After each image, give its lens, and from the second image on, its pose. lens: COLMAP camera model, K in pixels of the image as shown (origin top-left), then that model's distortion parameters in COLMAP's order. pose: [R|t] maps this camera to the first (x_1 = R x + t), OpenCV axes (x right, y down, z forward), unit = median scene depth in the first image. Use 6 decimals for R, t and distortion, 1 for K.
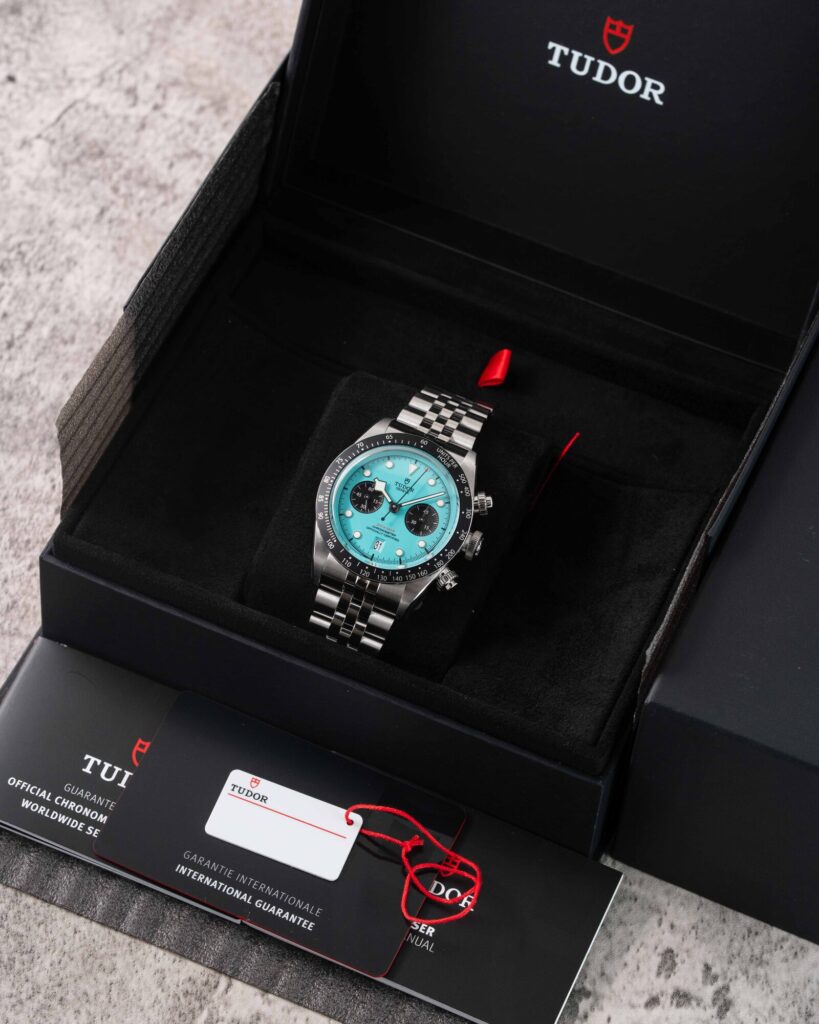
lens RADIAL K [[4477.3, 0, 409.4], [0, 4477.3, 512.3], [0, 0, 1]] dist [-0.039150, 0.000000]
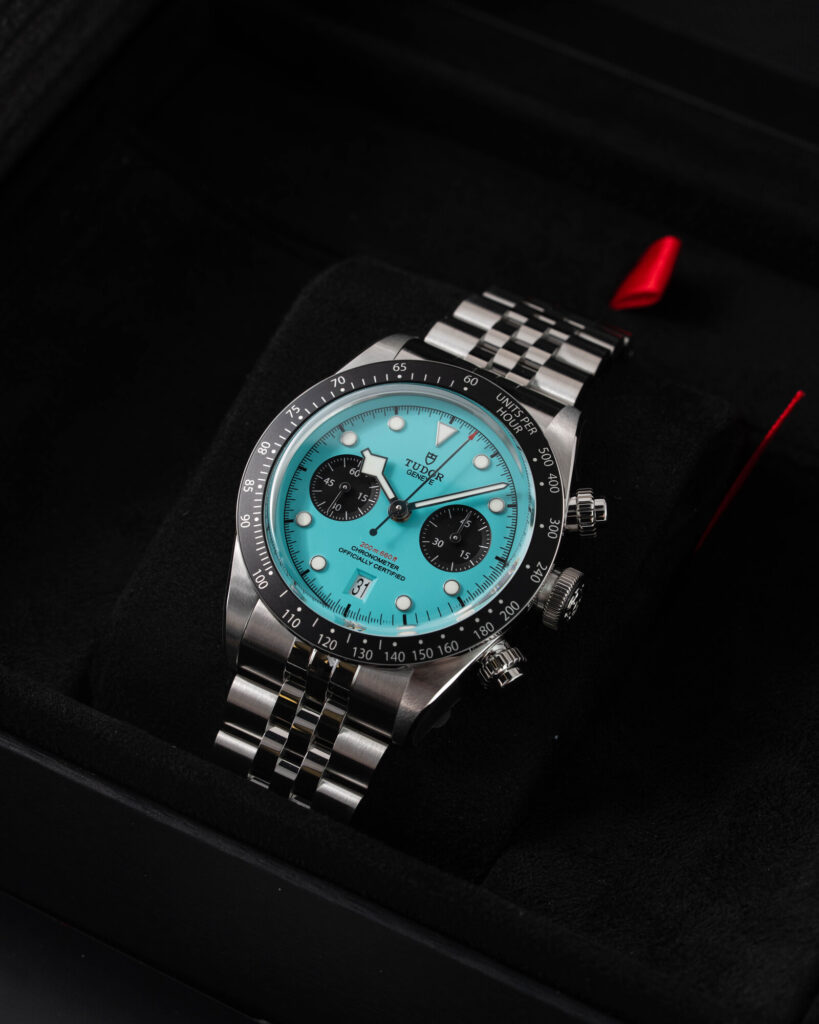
lens RADIAL K [[4477.3, 0, 408.5], [0, 4477.3, 510.2], [0, 0, 1]] dist [-0.039150, 0.000000]
pose [[0.995369, 0.042543, -0.086205, 0.038621], [-0.049467, 0.995579, -0.079844, 0.036861], [0.082427, 0.083739, 0.993073, 0.524934]]
